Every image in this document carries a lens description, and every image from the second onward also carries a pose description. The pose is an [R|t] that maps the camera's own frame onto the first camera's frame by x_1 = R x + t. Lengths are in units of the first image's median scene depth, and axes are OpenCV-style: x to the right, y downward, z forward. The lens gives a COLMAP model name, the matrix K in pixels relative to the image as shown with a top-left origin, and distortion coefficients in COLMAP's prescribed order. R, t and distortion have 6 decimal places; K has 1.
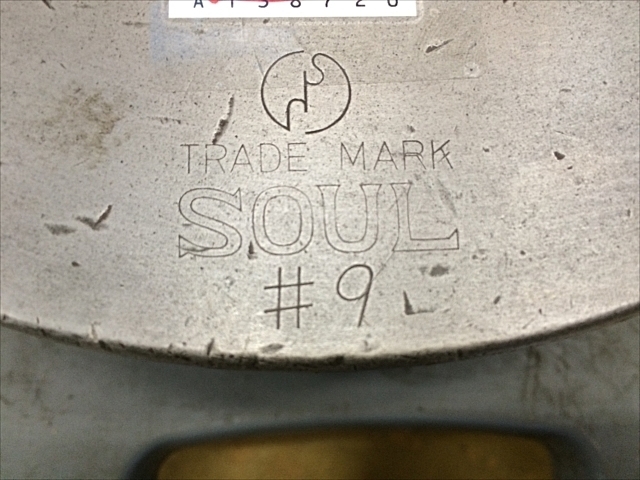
lens RADIAL K [[564.0, 0, 325.3], [0, 564.0, 239.5], [0, 0, 1]] dist [0.053961, -0.066834]
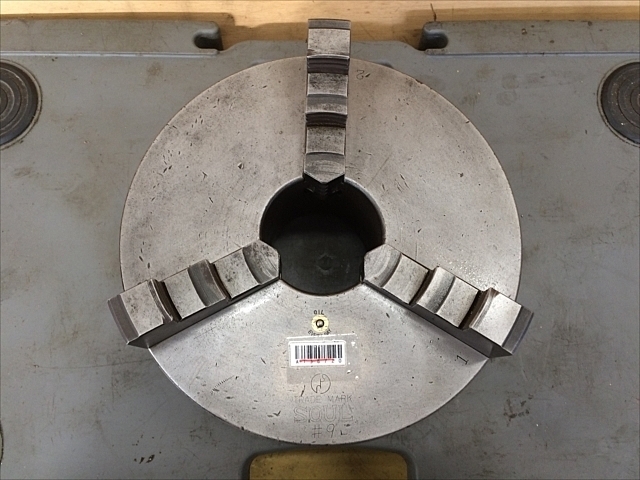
lens RADIAL K [[564.0, 0, 322.3], [0, 564.0, 239.3], [0, 0, 1]] dist [0.053961, -0.066834]
pose [[0.999594, 0.015725, 0.023741, -0.151116], [-0.014454, 0.998502, -0.052774, -1.211915], [-0.024535, 0.052410, 0.998324, -3.715141]]
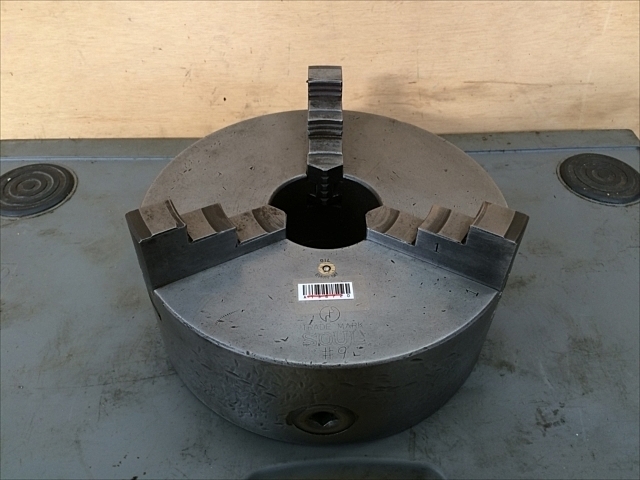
lens RADIAL K [[564.0, 0, 322.2], [0, 564.0, 239.4], [0, 0, 1]] dist [0.053961, -0.066834]
pose [[0.999606, -0.004848, 0.027637, -0.216469], [0.019659, 0.823792, -0.566552, 1.794865], [-0.020020, 0.566872, 0.823563, -3.028006]]
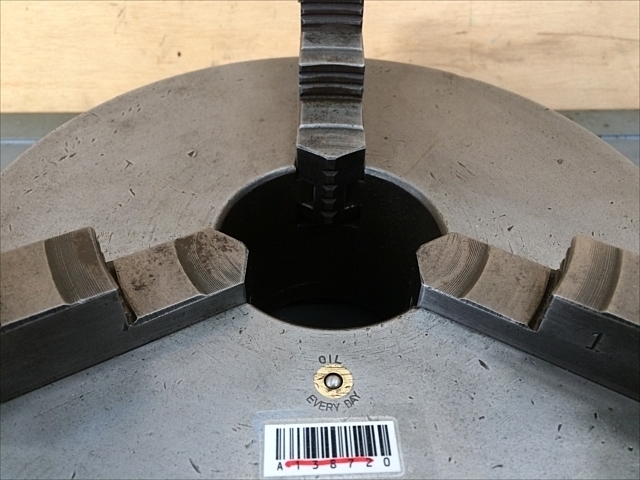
lens RADIAL K [[564.0, 0, 322.6], [0, 564.0, 242.5], [0, 0, 1]] dist [0.053961, -0.066834]
pose [[0.999639, 0.005856, 0.026221, -0.144078], [0.009812, 0.828968, -0.559210, 0.002592], [-0.025011, 0.559266, 0.828611, -0.930254]]
